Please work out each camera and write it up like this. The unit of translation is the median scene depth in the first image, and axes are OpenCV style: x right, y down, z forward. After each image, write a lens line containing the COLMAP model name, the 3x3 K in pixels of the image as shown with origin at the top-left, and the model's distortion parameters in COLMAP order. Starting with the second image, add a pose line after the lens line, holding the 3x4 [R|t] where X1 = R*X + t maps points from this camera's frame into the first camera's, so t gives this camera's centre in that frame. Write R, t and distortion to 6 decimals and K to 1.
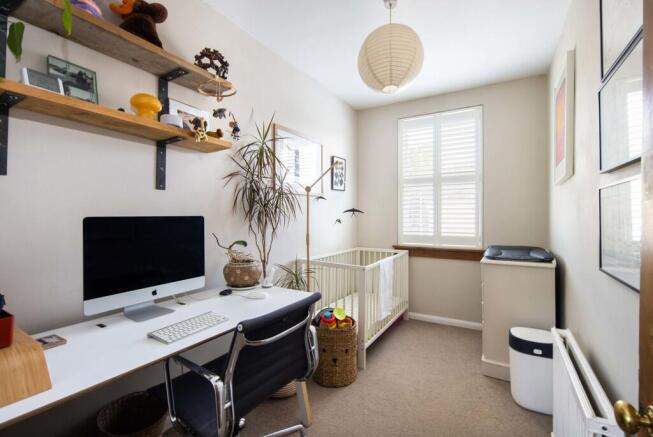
lens RADIAL K [[294.2, 0, 337.3], [0, 294.2, 214.7], [0, 0, 1]] dist [0.006072, -0.004097]
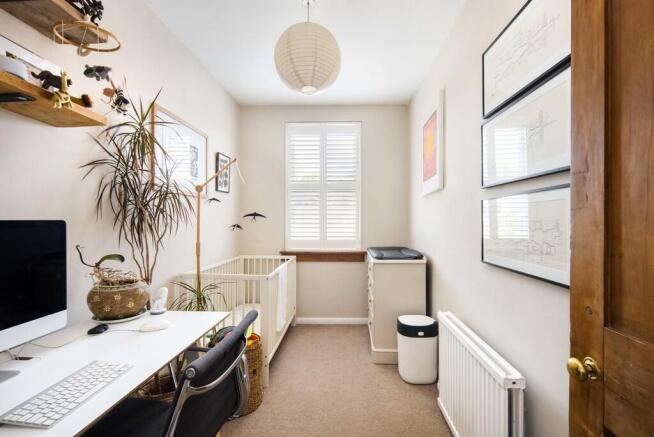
lens RADIAL K [[294.7, 0, 329.0], [0, 294.7, 219.8], [0, 0, 1]] dist [0.006072, -0.004097]
pose [[0.881174, 0.003159, 0.472782, -0.198866], [-0.002222, 0.999994, -0.002541, 0.002812], [-0.472788, 0.001189, 0.881176, 0.103275]]
